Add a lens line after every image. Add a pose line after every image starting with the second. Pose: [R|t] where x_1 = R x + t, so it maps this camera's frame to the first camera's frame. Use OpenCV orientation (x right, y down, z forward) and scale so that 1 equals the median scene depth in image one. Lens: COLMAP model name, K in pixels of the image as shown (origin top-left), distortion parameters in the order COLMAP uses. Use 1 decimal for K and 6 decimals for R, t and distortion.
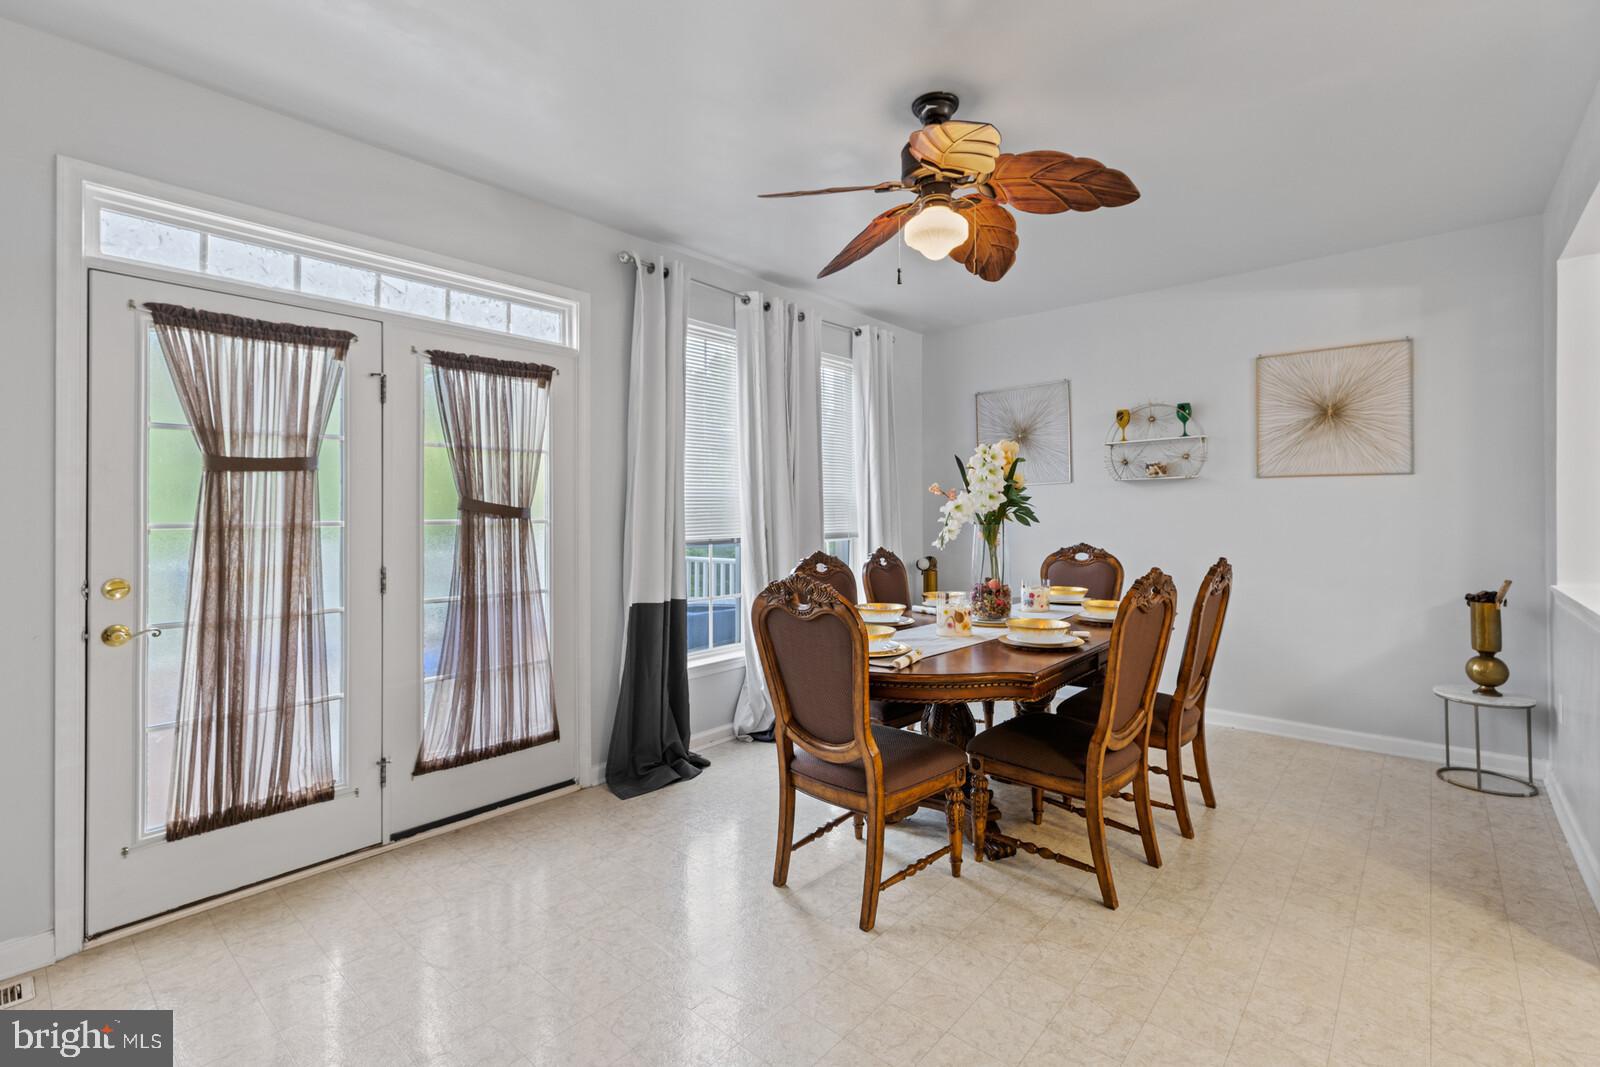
lens RADIAL K [[711.1, 0, 774.7], [0, 711.1, 502.8], [0, 0, 1]] dist [0.000913, 0.000885]
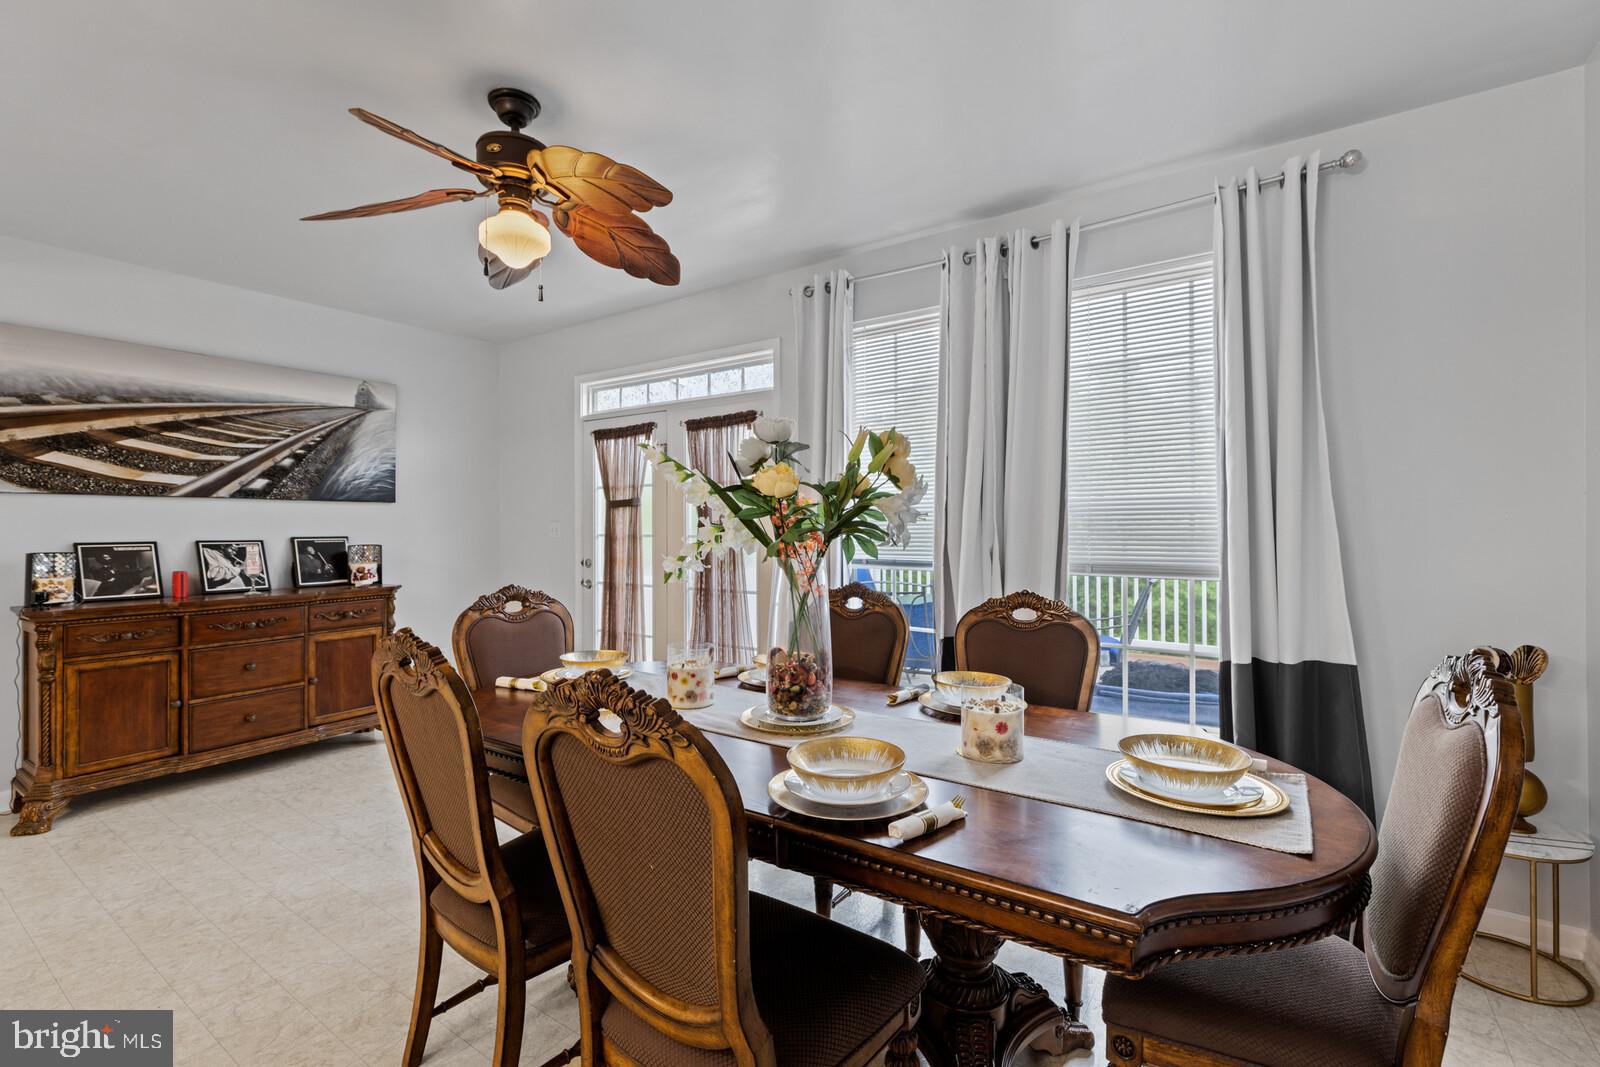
lens RADIAL K [[711.1, 0, 843.0], [0, 711.1, 523.2], [0, 0, 1]] dist [0.000913, 0.000885]
pose [[0.145015, -0.001819, -0.989428, 1.003853], [0.014134, 0.999900, 0.000234, 0.004562], [0.989329, -0.014018, 0.145026, 1.058083]]
